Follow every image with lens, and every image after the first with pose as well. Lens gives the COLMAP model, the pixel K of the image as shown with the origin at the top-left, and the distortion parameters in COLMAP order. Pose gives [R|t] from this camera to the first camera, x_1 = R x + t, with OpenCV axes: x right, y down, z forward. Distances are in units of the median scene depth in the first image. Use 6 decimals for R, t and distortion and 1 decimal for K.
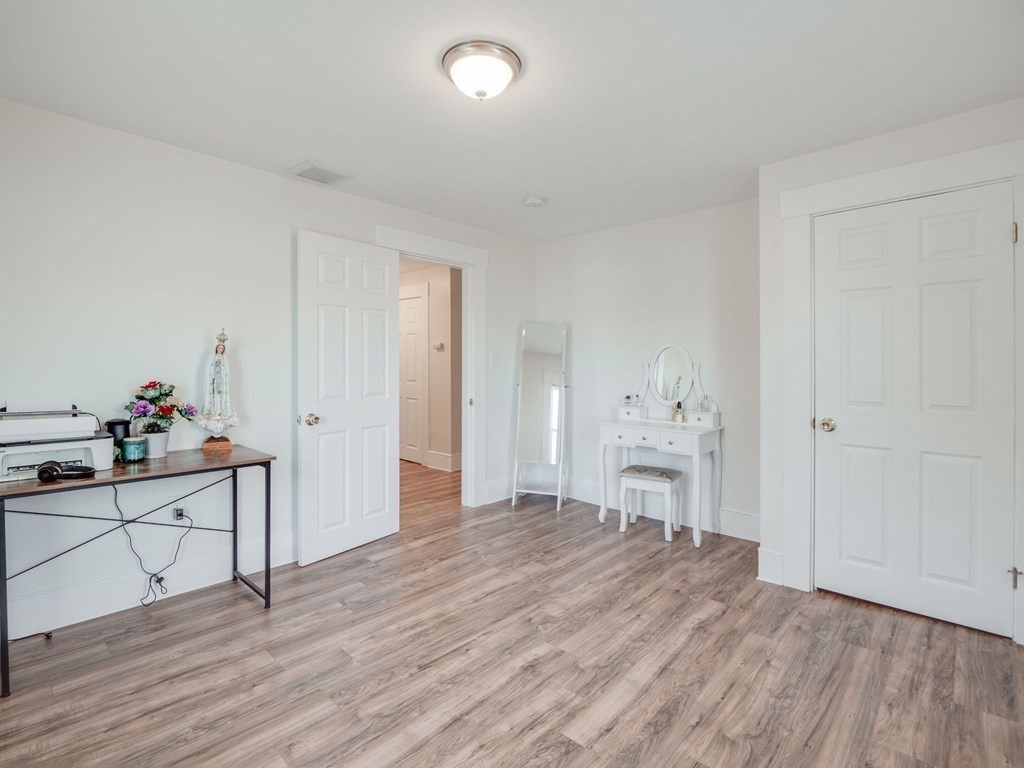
lens RADIAL K [[505.1, 0, 503.4], [0, 505.1, 362.3], [0, 0, 1]] dist [-0.012901, -0.001124]
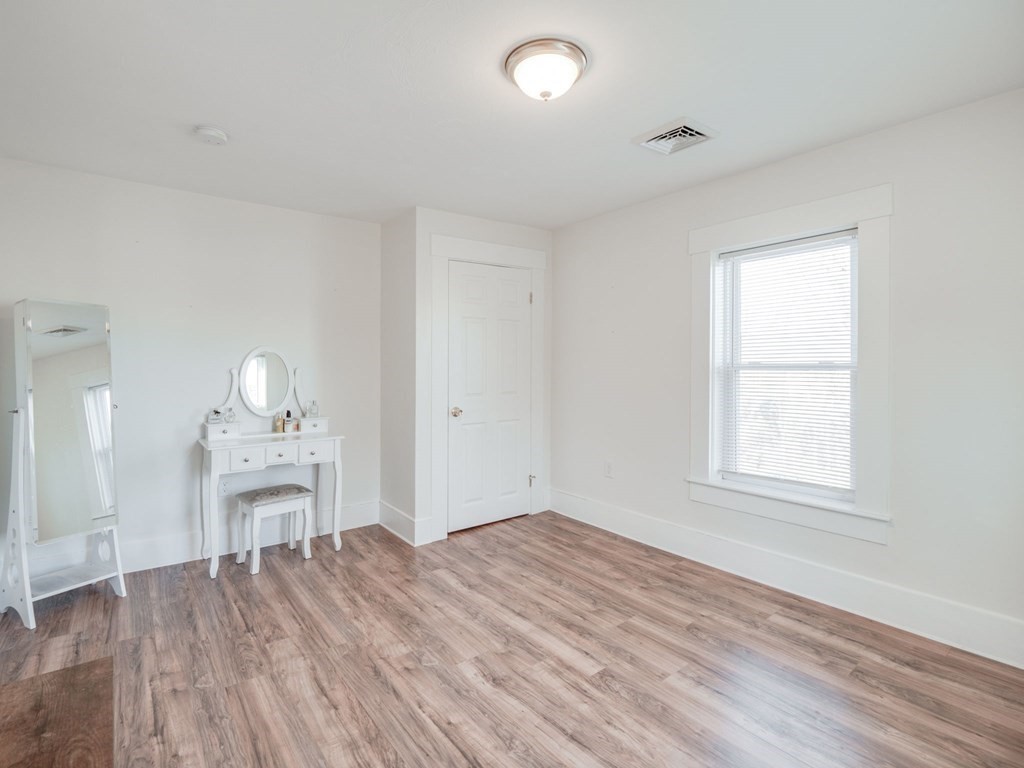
lens RADIAL K [[505.1, 0, 503.4], [0, 505.1, 362.3], [0, 0, 1]] dist [-0.012901, -0.001124]
pose [[0.163527, -0.002826, 0.986535, -0.828821], [0.006333, 0.999978, 0.001814, -0.015895], [-0.986518, 0.005951, 0.163542, 0.747936]]
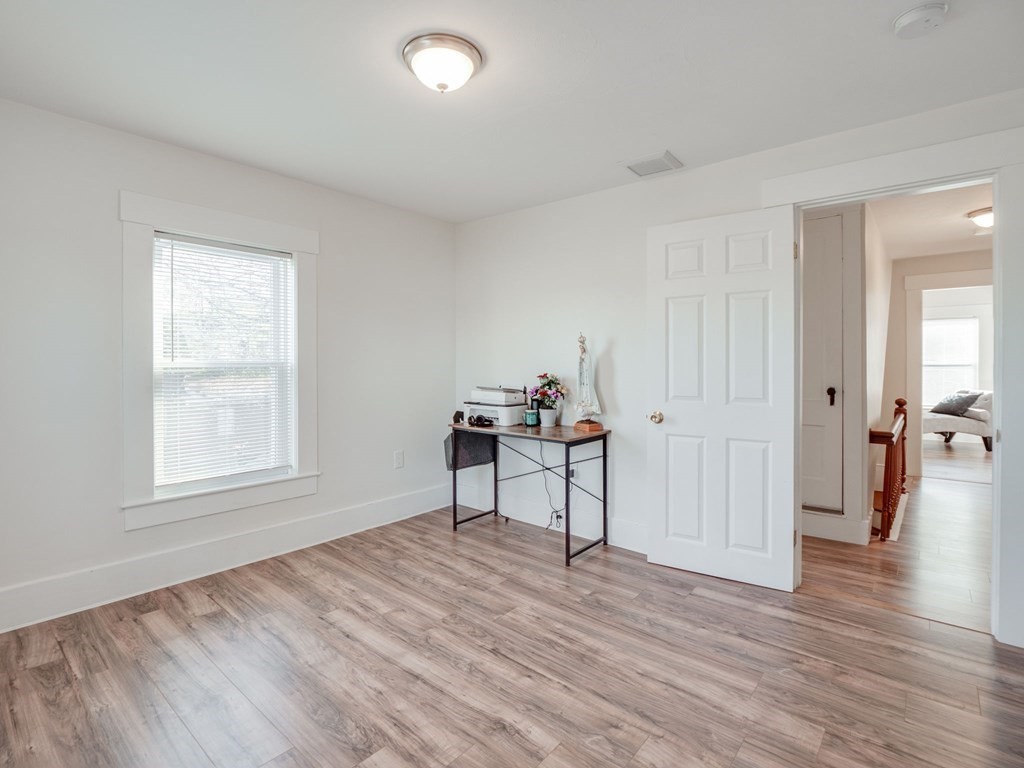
lens RADIAL K [[505.1, 0, 503.4], [0, 505.1, 362.3], [0, 0, 1]] dist [-0.012901, -0.001124]
pose [[0.046908, -0.005642, -0.998883, 0.793542], [-0.007339, 0.999955, -0.005992, 0.017639], [0.998872, 0.007612, 0.046865, 0.874570]]
